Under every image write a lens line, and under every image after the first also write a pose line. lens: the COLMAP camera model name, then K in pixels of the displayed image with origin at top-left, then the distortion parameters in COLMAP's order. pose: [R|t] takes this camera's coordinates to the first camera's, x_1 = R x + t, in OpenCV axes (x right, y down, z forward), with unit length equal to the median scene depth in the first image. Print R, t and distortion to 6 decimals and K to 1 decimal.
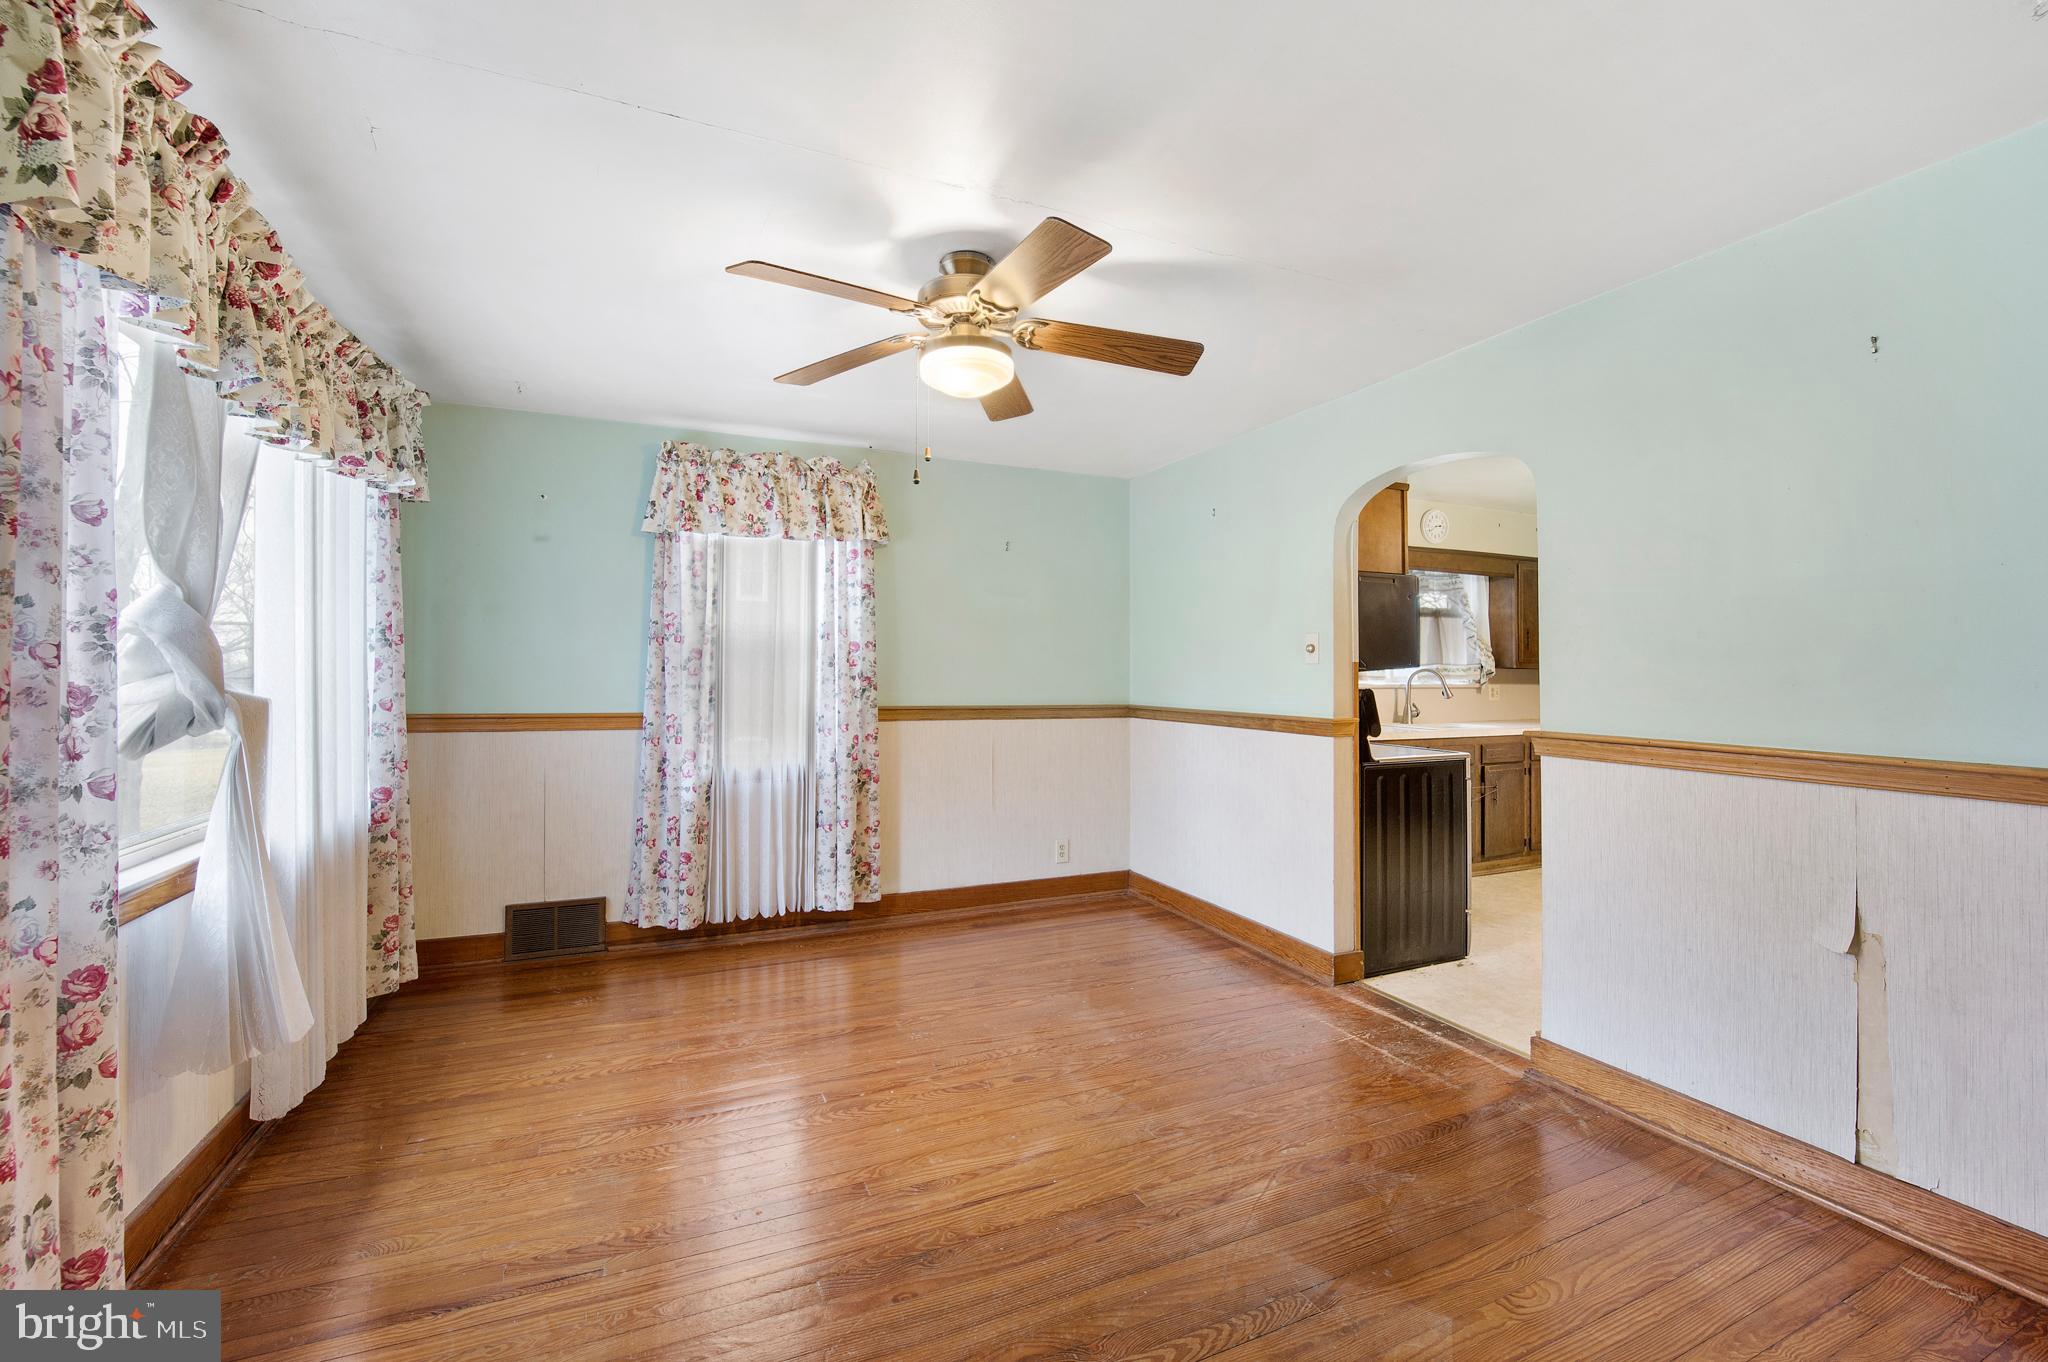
lens RADIAL K [[842.2, 0, 1033.3], [0, 842.2, 666.9], [0, 0, 1]] dist [-0.007723, 0.001114]
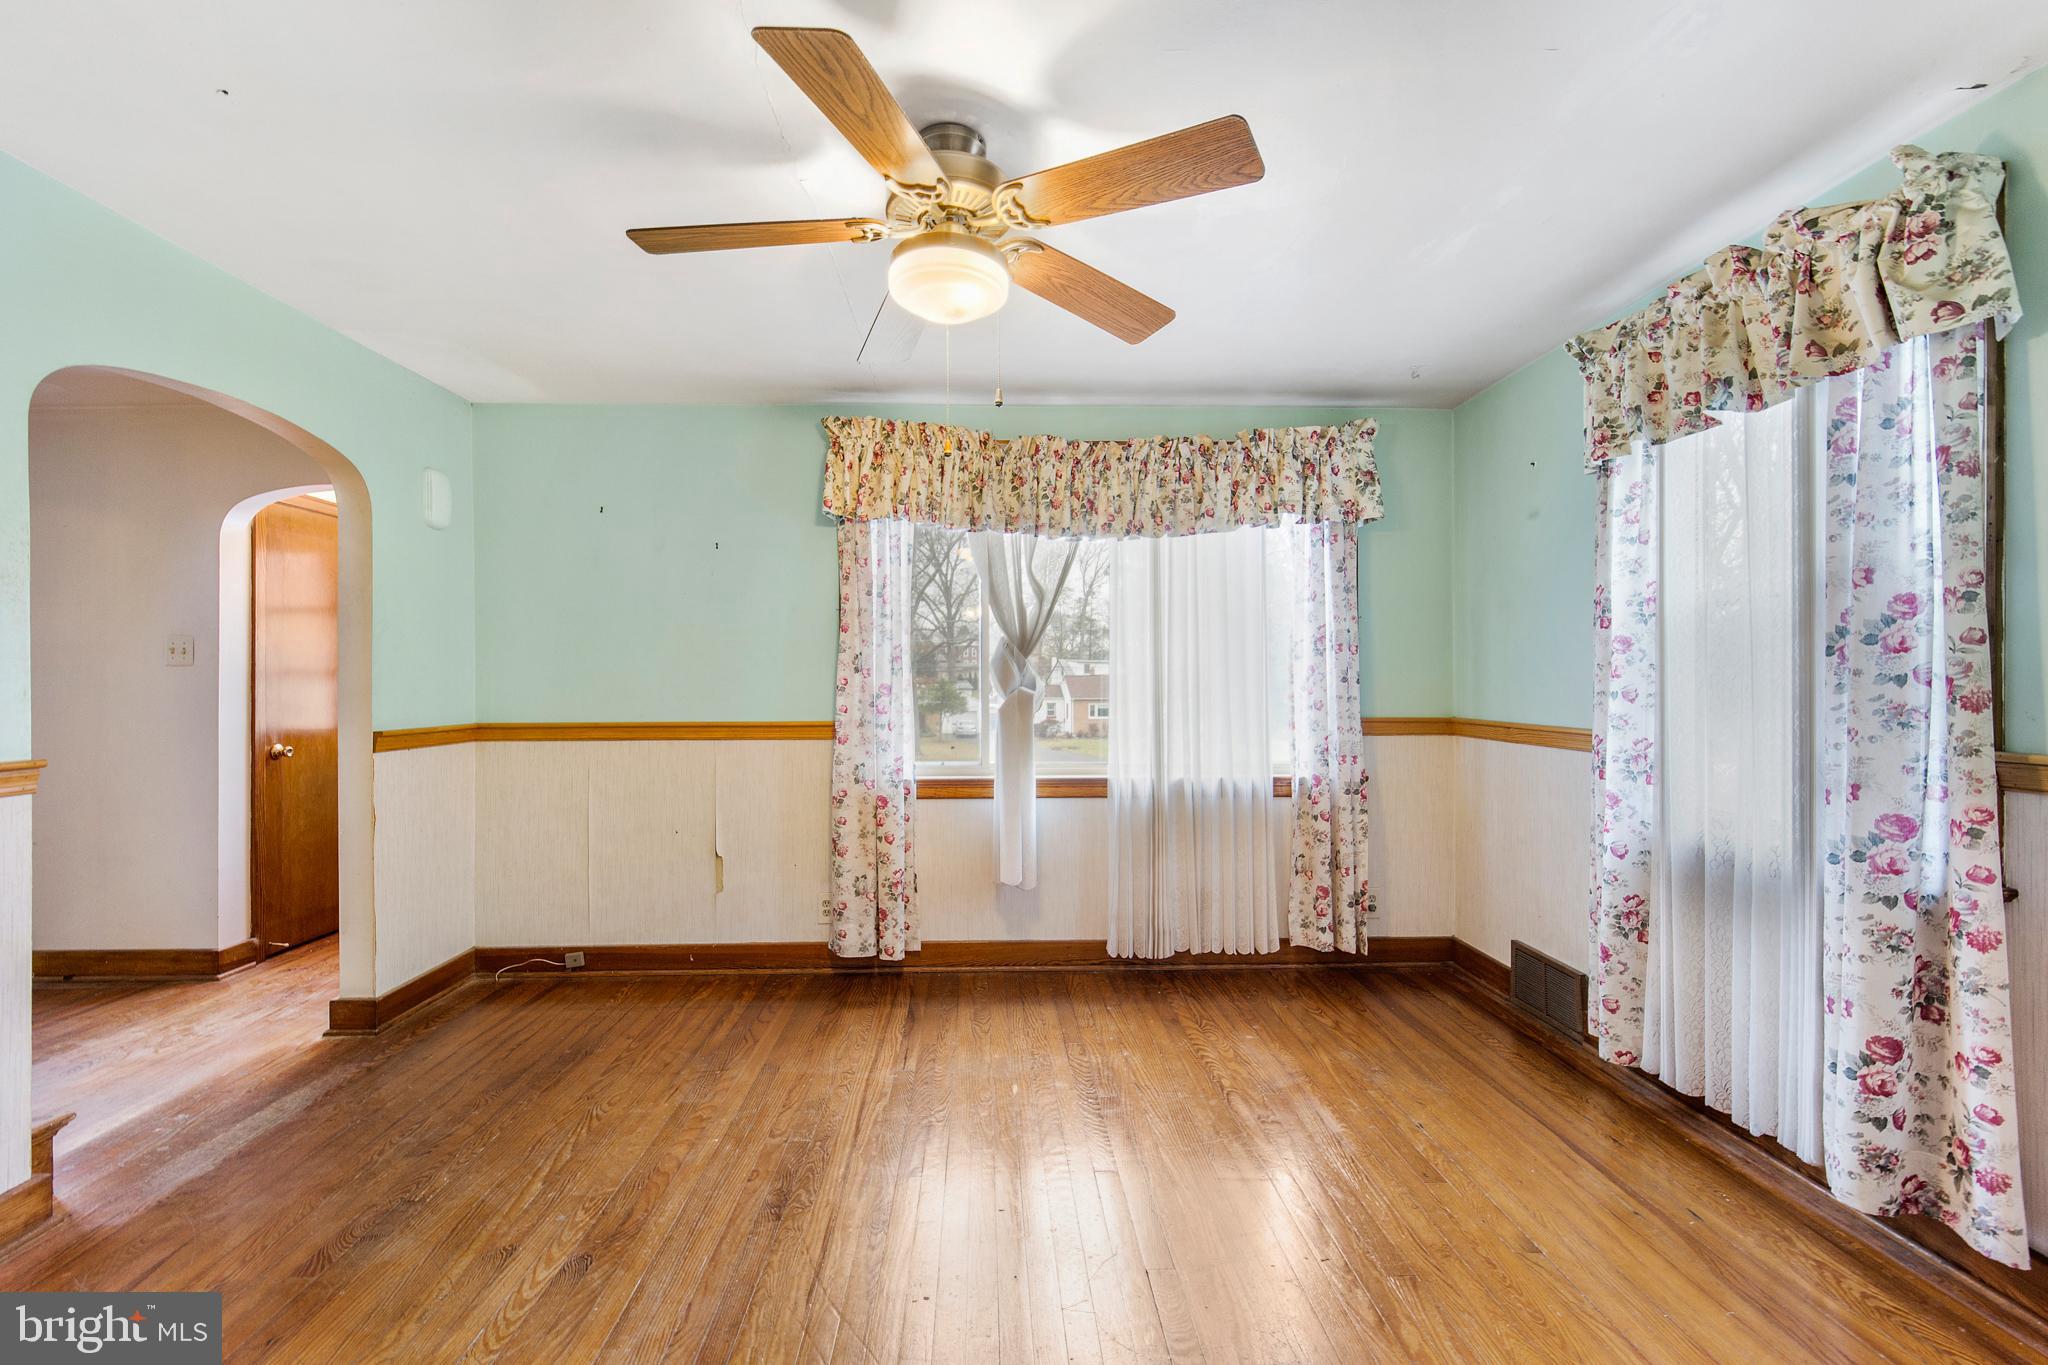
lens RADIAL K [[842.2, 0, 1022.0], [0, 842.2, 685.0], [0, 0, 1]] dist [-0.007723, 0.001114]
pose [[-0.365384, -0.001788, -0.930855, 0.343028], [0.010241, 0.999930, -0.005940, 0.014517], [0.930801, -0.011703, -0.365340, 0.754553]]
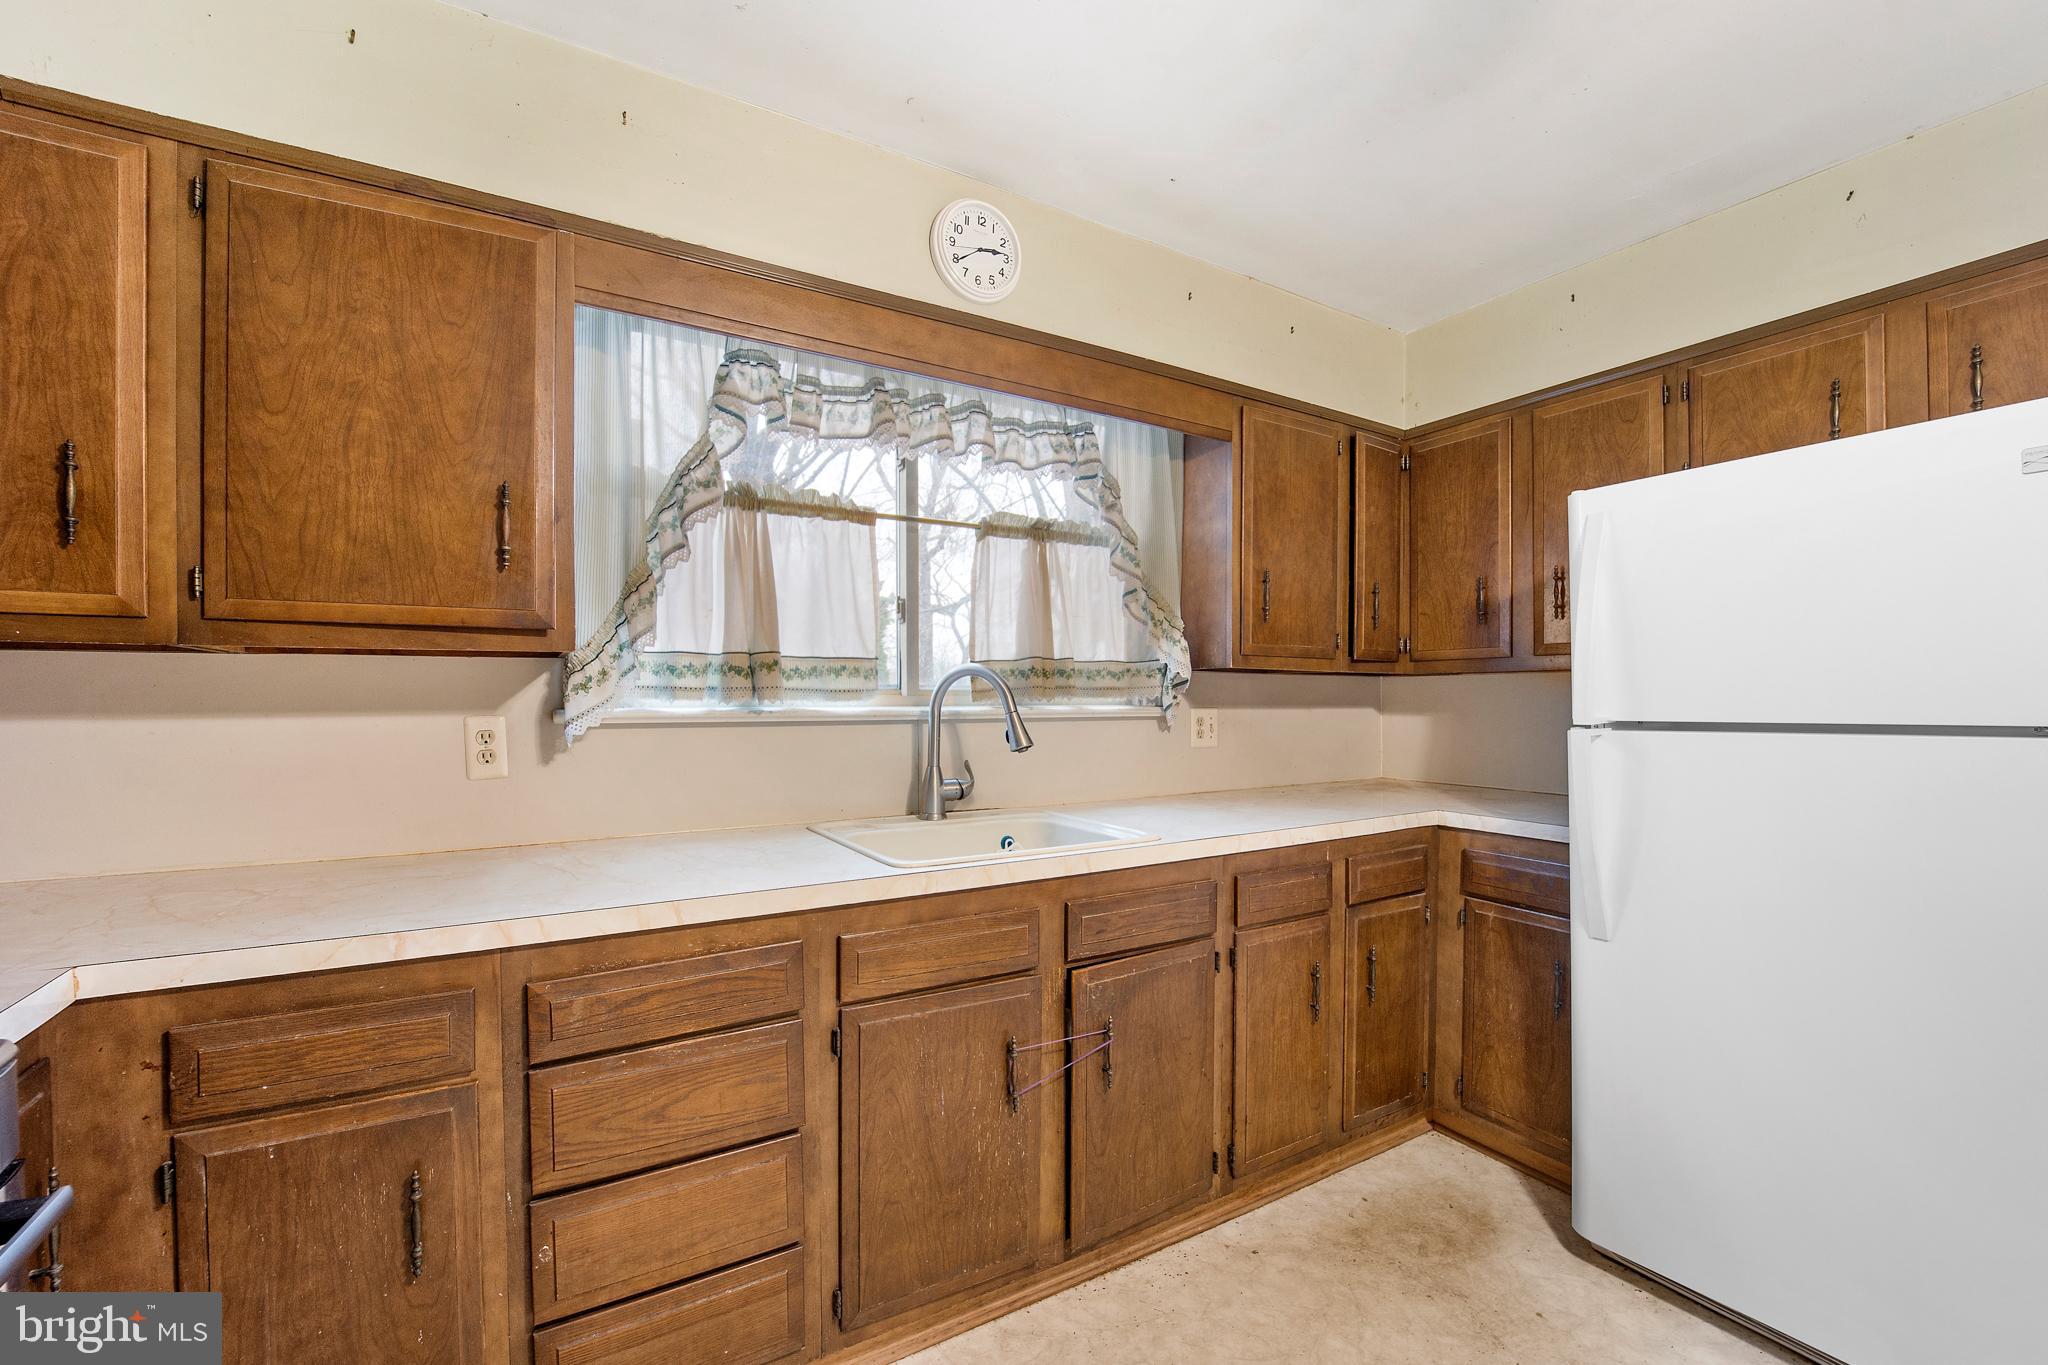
lens RADIAL K [[864.3, 0, 1034.0], [0, 864.3, 705.6], [0, 0, 1]] dist [-0.022104, -0.000159]
pose [[0.991093, -0.003940, 0.133111, 0.613101], [0.001039, 0.999761, 0.021860, 0.013739], [-0.133165, -0.021527, 0.990860, 0.870558]]
